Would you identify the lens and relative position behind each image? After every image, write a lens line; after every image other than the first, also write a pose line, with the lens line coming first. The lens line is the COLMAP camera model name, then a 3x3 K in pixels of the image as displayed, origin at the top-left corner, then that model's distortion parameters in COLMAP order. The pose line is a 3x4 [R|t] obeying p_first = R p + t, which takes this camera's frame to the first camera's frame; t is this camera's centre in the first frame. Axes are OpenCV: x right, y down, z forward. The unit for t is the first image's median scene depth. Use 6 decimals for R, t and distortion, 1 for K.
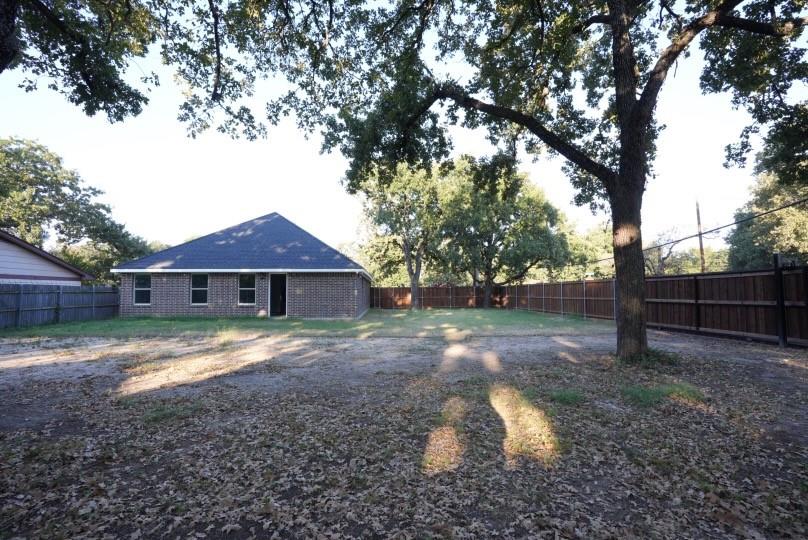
lens RADIAL K [[376.8, 0, 404.0], [0, 376.8, 270.0], [0, 0, 1]] dist [-0.054129, 0.025674]
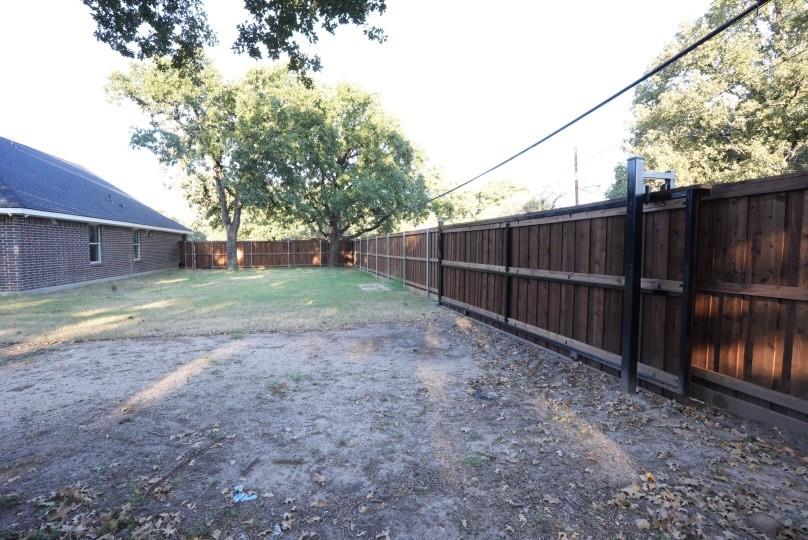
lens RADIAL K [[376.8, 0, 404.0], [0, 376.8, 270.0], [0, 0, 1]] dist [-0.054129, 0.025674]
pose [[0.977150, -0.009680, 0.212330, 0.492432], [-0.016053, 0.992748, 0.119134, 0.021639], [-0.211944, -0.119821, 0.969909, 0.466330]]
